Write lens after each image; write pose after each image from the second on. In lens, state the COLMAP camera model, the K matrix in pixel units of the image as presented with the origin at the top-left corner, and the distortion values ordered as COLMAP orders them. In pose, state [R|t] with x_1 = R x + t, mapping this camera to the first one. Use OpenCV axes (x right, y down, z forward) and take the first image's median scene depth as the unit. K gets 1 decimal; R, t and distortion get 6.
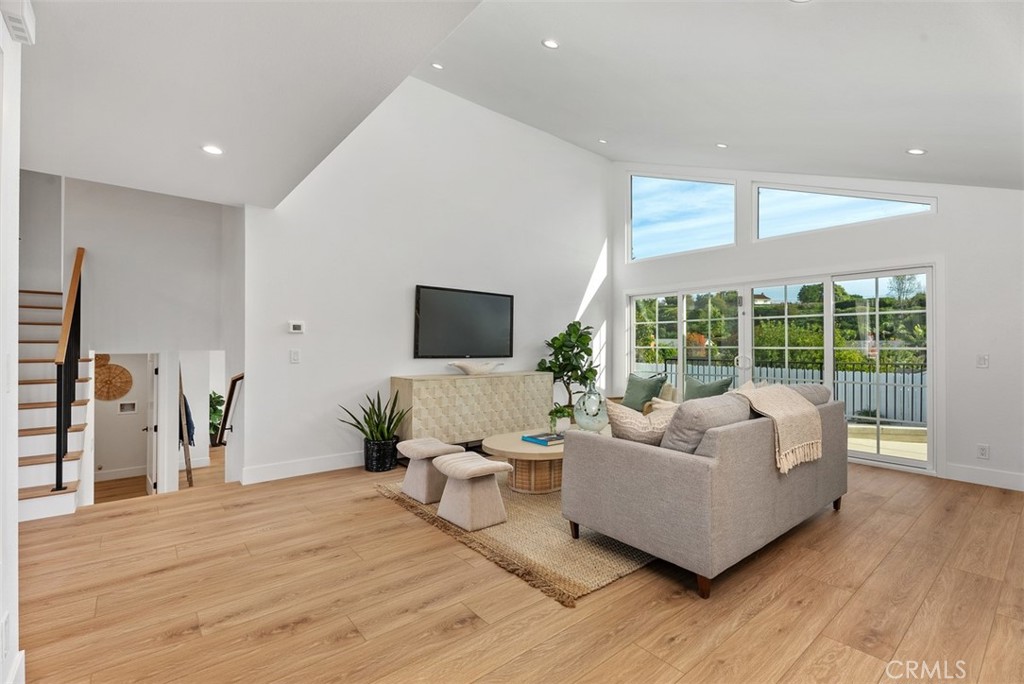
lens RADIAL K [[457.3, 0, 518.0], [0, 457.3, 346.0], [0, 0, 1]] dist [-0.003110, -0.000148]
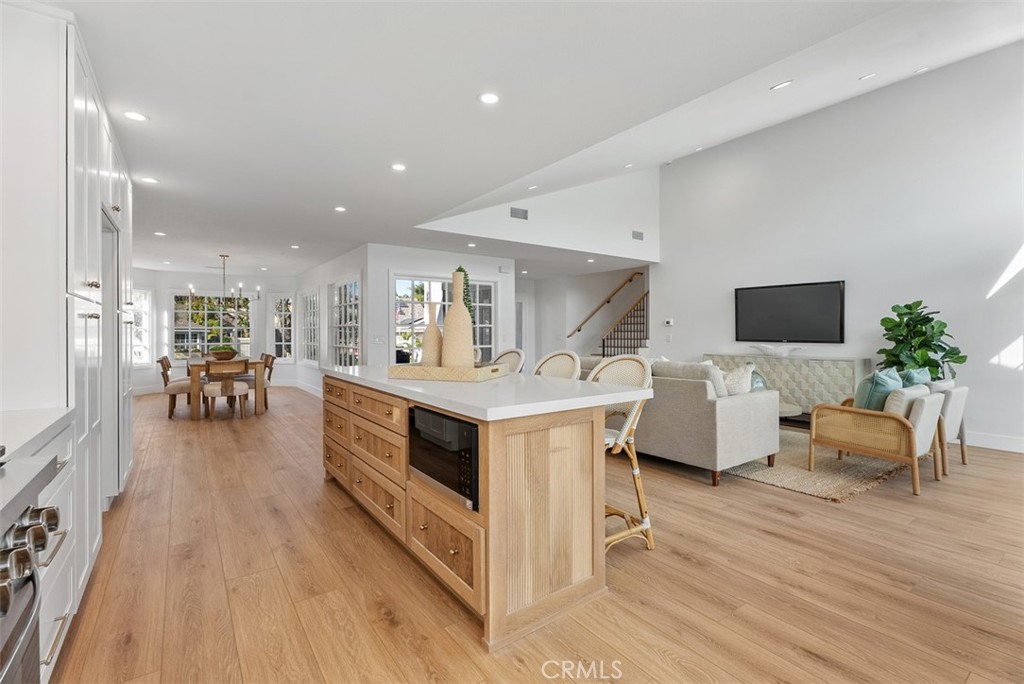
lens RADIAL K [[457.3, 0, 506.3], [0, 457.3, 333.5], [0, 0, 1]] dist [-0.003110, -0.000148]
pose [[-0.078473, -0.003133, -0.996911, 1.767873], [-0.001804, 0.999994, -0.003001, 0.013706], [0.996915, 0.001563, -0.078478, 0.600165]]
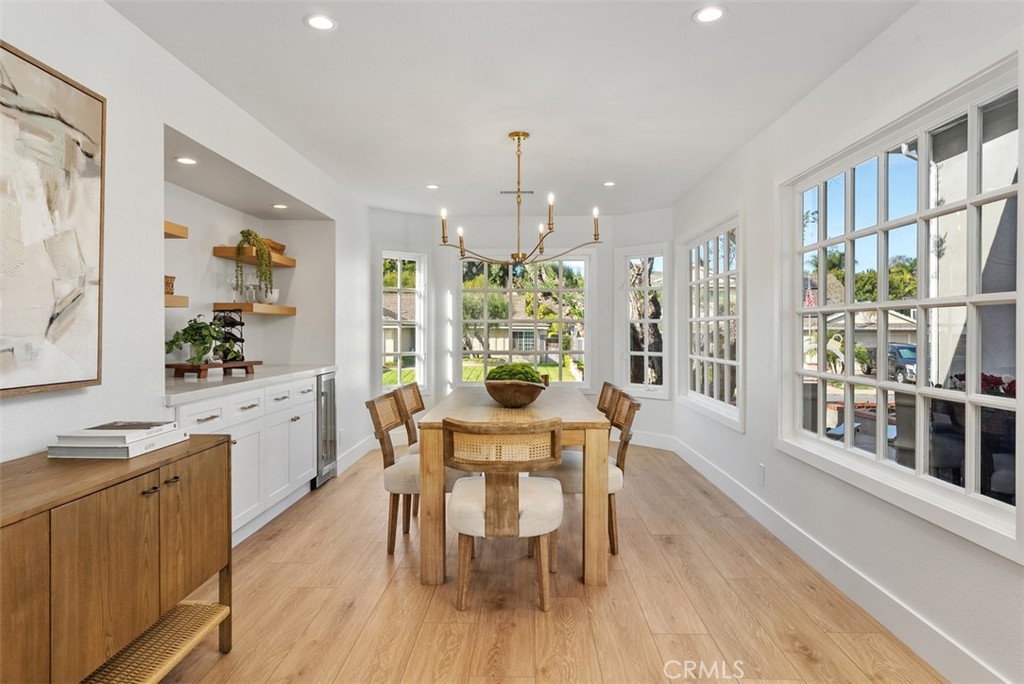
lens RADIAL K [[633.7, 0, 510.1], [0, 633.7, 335.2], [0, 0, 1]] dist [-0.018900, 0.003678]
pose [[-0.662725, 0.001009, -0.748862, 0.594481], [-0.004398, 0.999977, 0.005240, 0.006110], [0.748850, 0.006766, -0.662705, -0.138383]]
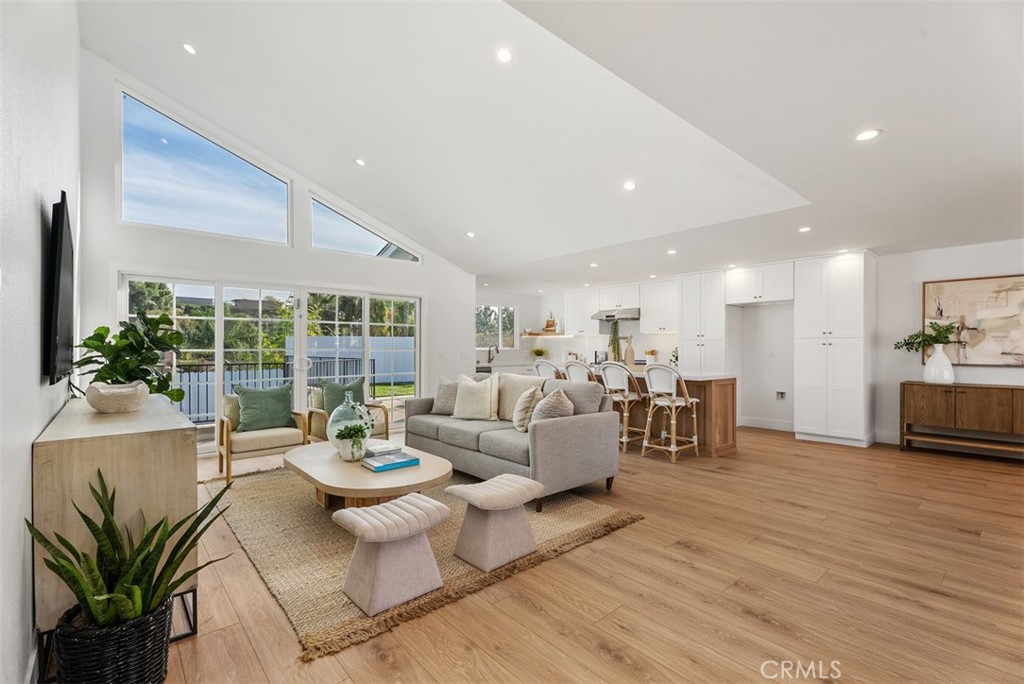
lens RADIAL K [[457.3, 0, 507.1], [0, 457.3, 346.3], [0, 0, 1]] dist [-0.003110, -0.000148]
pose [[-0.021697, -0.000692, 0.999764, -0.896365], [0.001042, 0.999999, 0.000714, -0.007511], [-0.999764, 0.001058, -0.021696, 0.939015]]
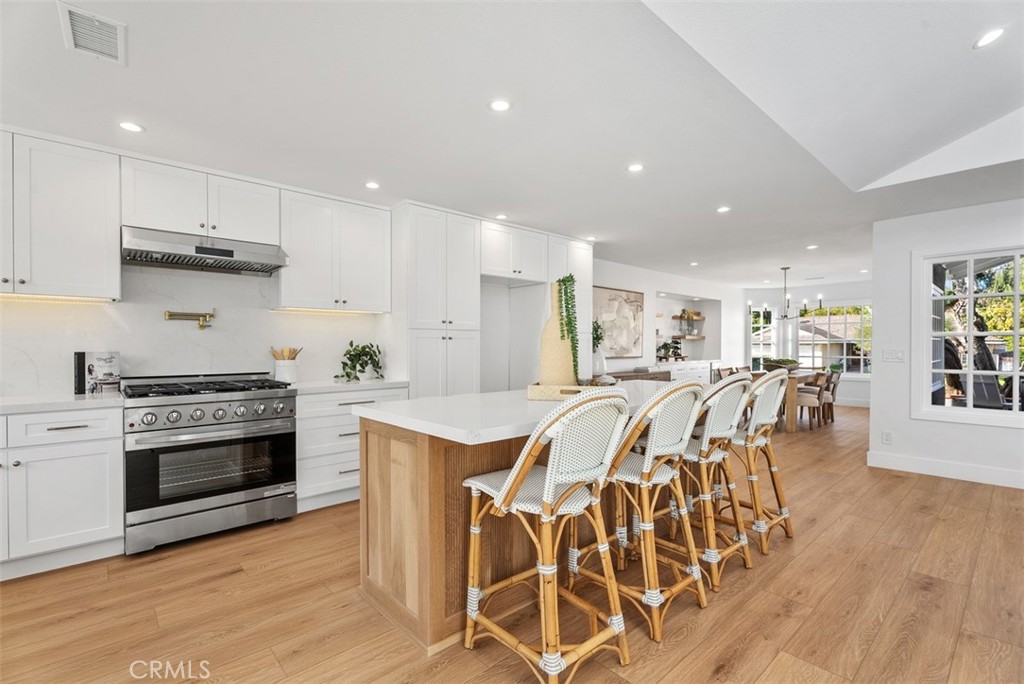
lens RADIAL K [[457.3, 0, 509.7], [0, 457.3, 350.7], [0, 0, 1]] dist [-0.003110, -0.000148]
pose [[-0.999443, -0.003869, -0.033140, 1.071883], [-0.004331, 0.999895, 0.013861, 0.004457], [0.033082, 0.013997, -0.999355, 1.205331]]
